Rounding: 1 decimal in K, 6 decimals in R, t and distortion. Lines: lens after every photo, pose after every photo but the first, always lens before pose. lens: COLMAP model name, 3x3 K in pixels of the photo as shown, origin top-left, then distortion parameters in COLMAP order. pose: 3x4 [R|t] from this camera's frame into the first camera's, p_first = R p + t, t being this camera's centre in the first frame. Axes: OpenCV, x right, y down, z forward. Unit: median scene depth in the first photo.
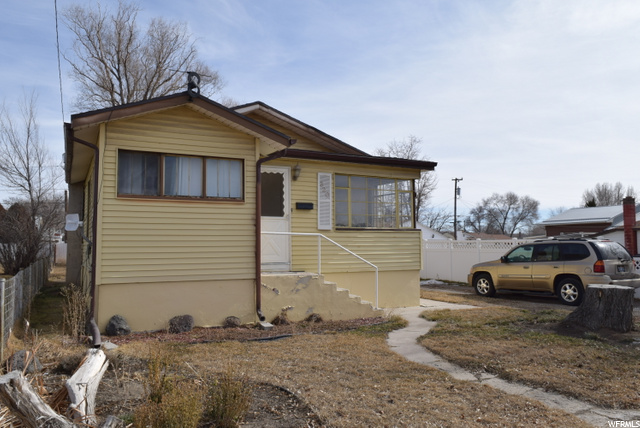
lens RADIAL K [[496.3, 0, 322.0], [0, 496.3, 213.0], [0, 0, 1]] dist [-0.010346, 0.011094]
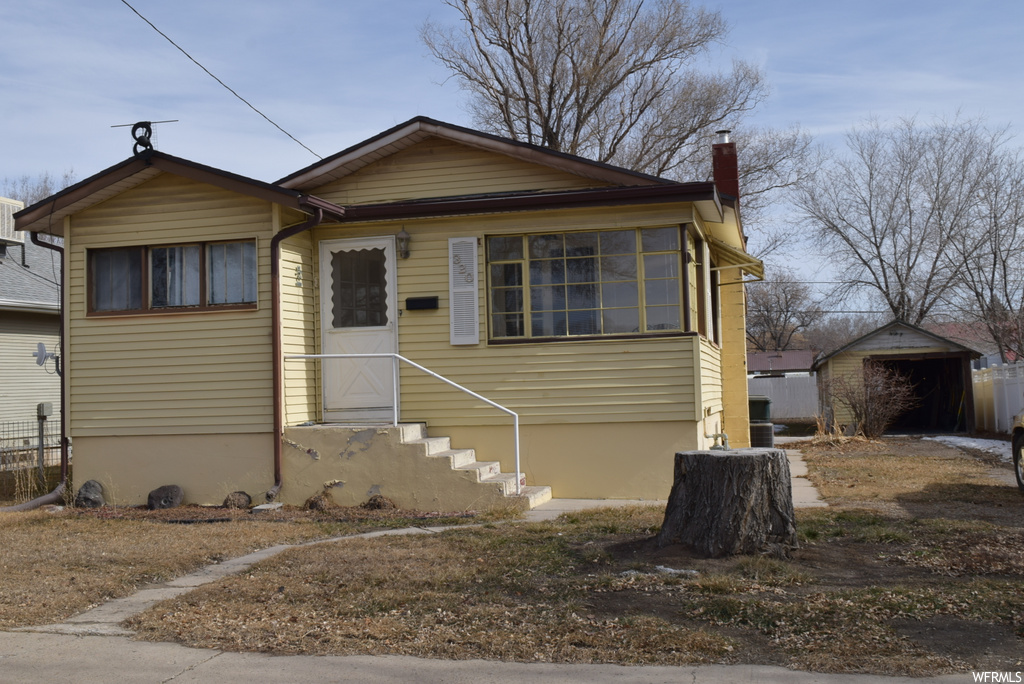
lens RADIAL K [[1132.2, 0, 516.5], [0, 1132.2, 342.0], [0, 0, 1]] dist [-0.010690, 0.000000]
pose [[0.763184, -0.050596, -0.644197, 0.864406], [0.066442, 0.997790, 0.000347, 0.035548], [0.642756, -0.043066, 0.764859, 0.115393]]
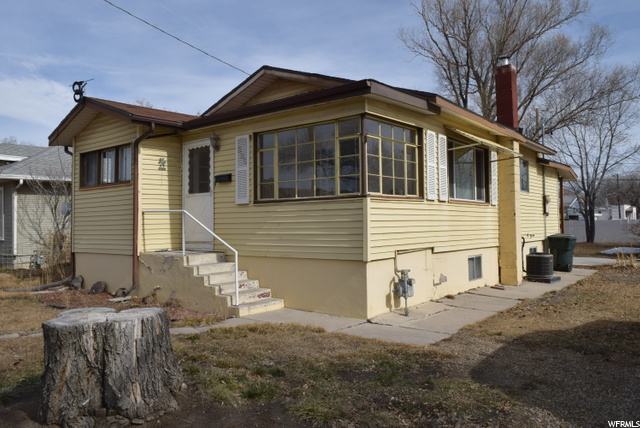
lens RADIAL K [[496.3, 0, 316.4], [0, 496.3, 212.6], [0, 0, 1]] dist [-0.010346, 0.011094]
pose [[0.404442, -0.028840, -0.914109, 0.850684], [0.065432, 0.997854, -0.002532, 0.061047], [0.912220, -0.058788, 0.405461, 0.809773]]
